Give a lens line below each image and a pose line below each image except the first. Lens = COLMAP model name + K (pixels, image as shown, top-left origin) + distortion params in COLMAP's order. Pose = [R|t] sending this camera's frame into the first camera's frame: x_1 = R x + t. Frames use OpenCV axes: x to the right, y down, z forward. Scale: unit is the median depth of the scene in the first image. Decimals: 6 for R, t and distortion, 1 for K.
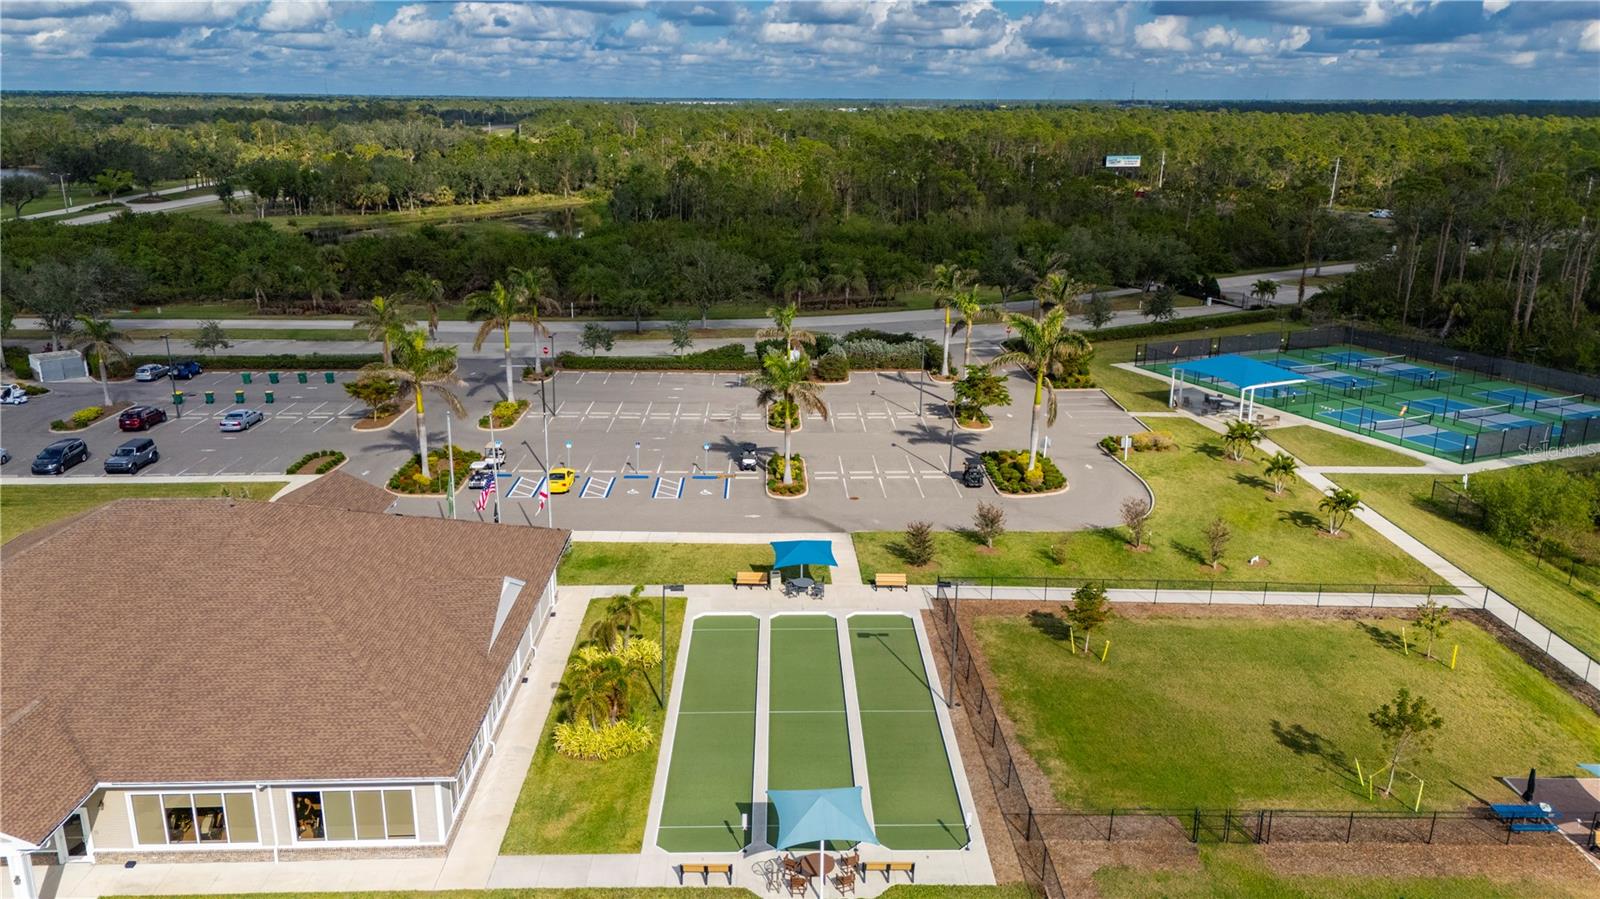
lens RADIAL K [[1180.6, 0, 800.0], [0, 1180.6, 449.5], [0, 0, 1]] dist [0.061243, -0.046964]
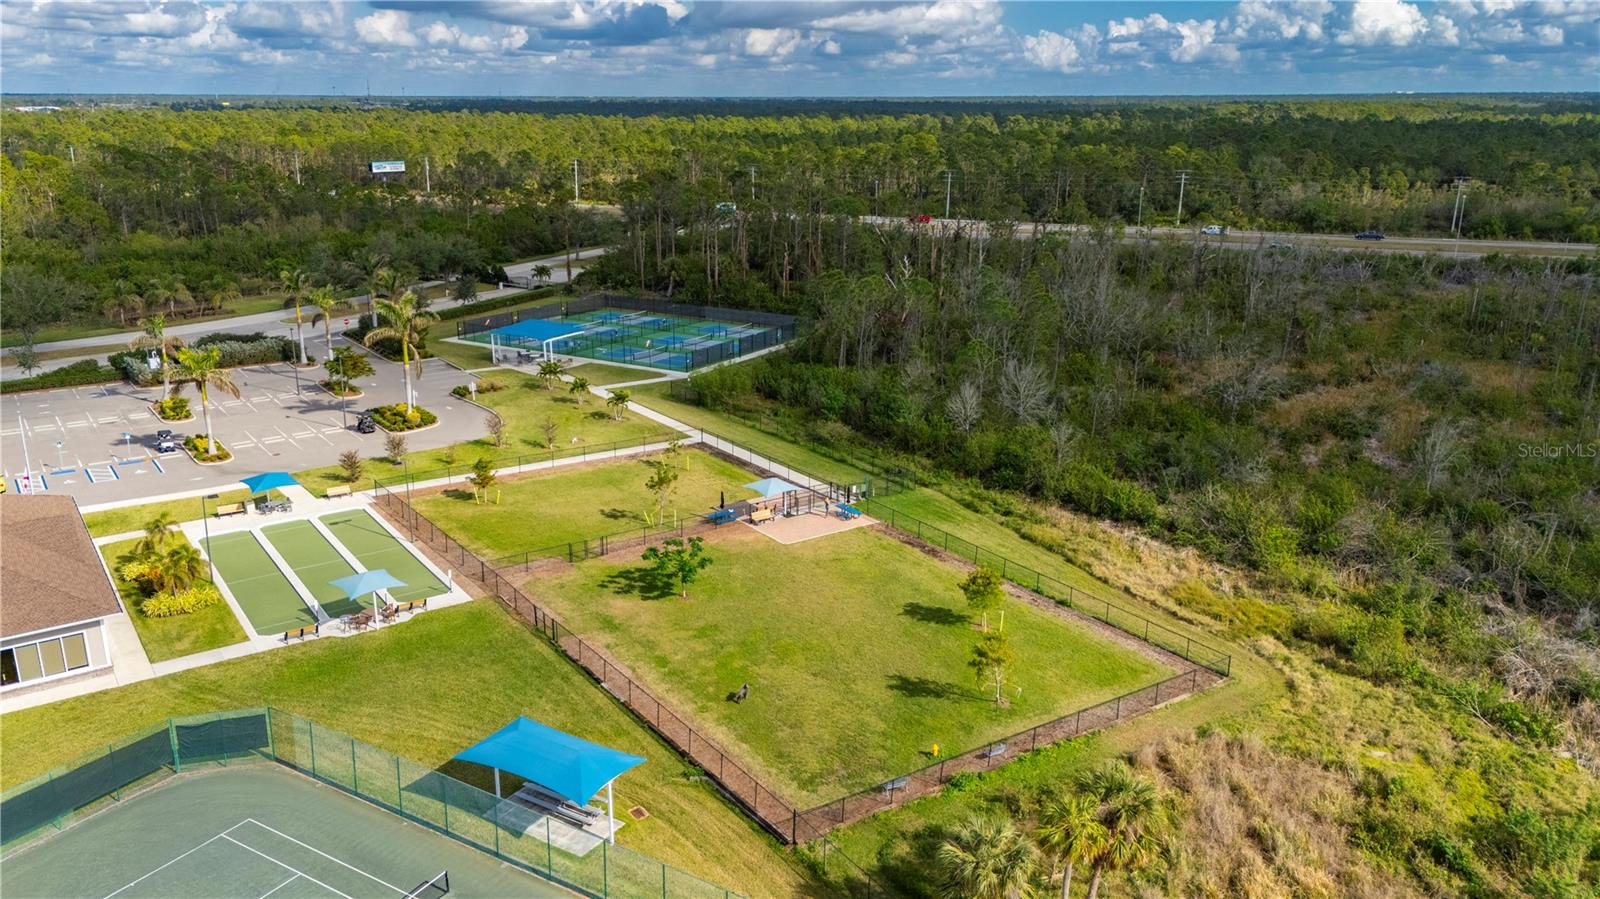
lens RADIAL K [[1180.6, 0, 800.0], [0, 1180.6, 449.5], [0, 0, 1]] dist [0.061243, -0.046964]
pose [[0.827951, -0.165673, 0.535771, -0.123360], [0.164549, 0.985084, 0.050326, 0.045200], [-0.536117, 0.046493, 0.842862, -0.278270]]
